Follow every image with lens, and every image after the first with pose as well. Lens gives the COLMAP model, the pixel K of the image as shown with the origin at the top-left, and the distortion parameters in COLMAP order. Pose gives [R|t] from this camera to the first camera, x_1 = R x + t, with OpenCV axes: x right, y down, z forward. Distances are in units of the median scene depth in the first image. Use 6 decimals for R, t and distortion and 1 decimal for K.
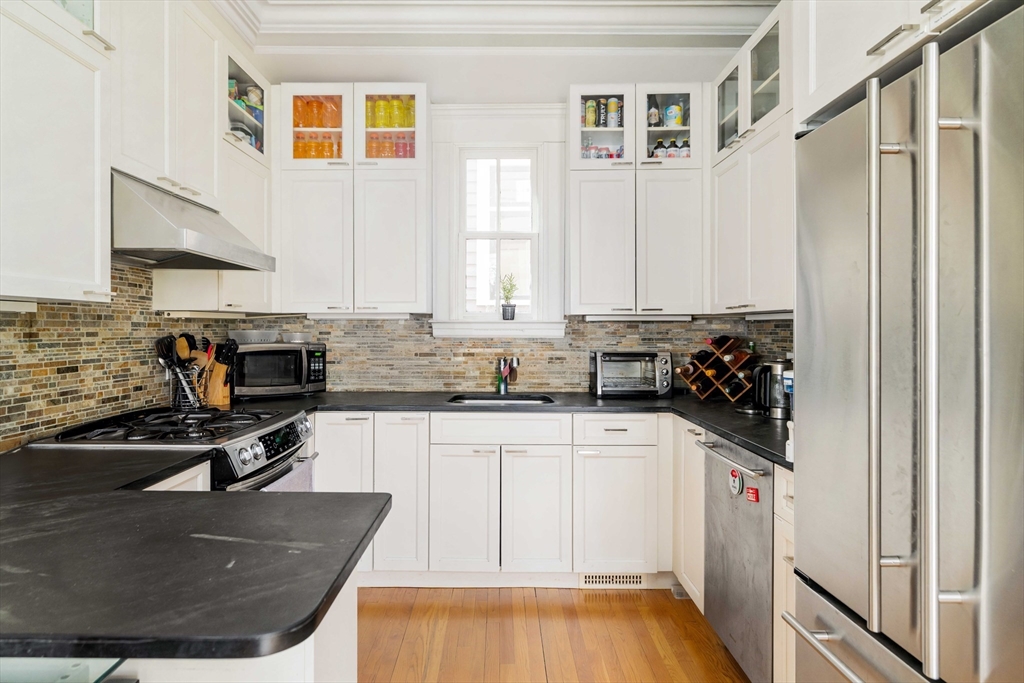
lens RADIAL K [[604.3, 0, 502.4], [0, 604.3, 327.6], [0, 0, 1]] dist [0.004953, -0.000788]
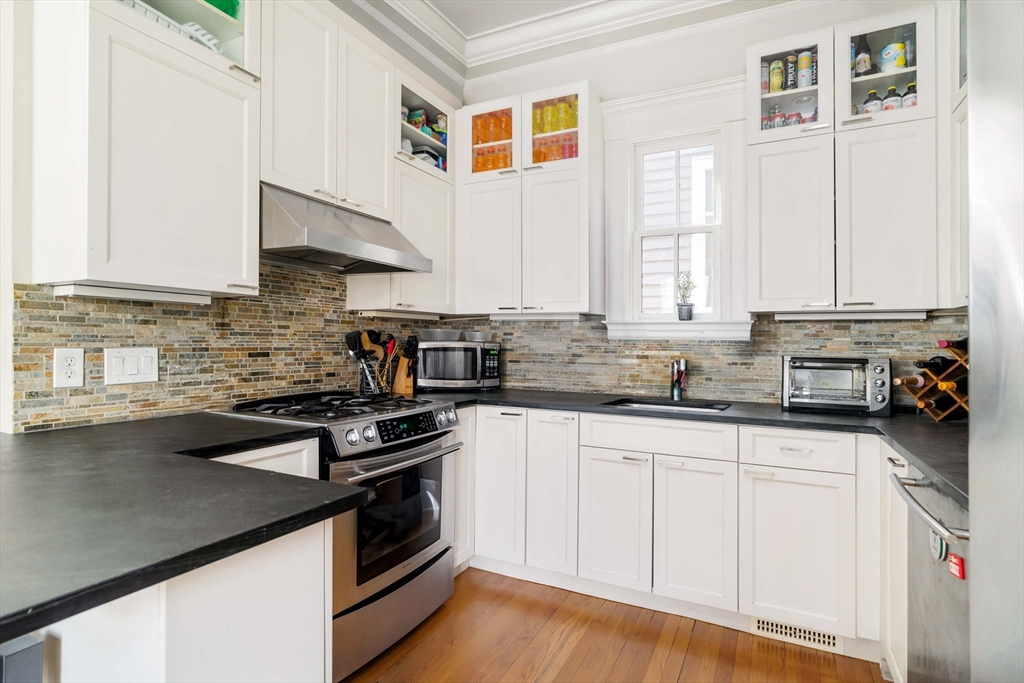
lens RADIAL K [[533.2, 0, 514.1], [0, 533.2, 334.8], [0, 0, 1]] dist [-0.000756, 0.000064]
pose [[0.898521, 0.004542, -0.438906, 0.148536], [-0.010755, 0.999874, -0.011671, 0.024163], [0.438798, 0.015208, 0.898457, 0.169227]]
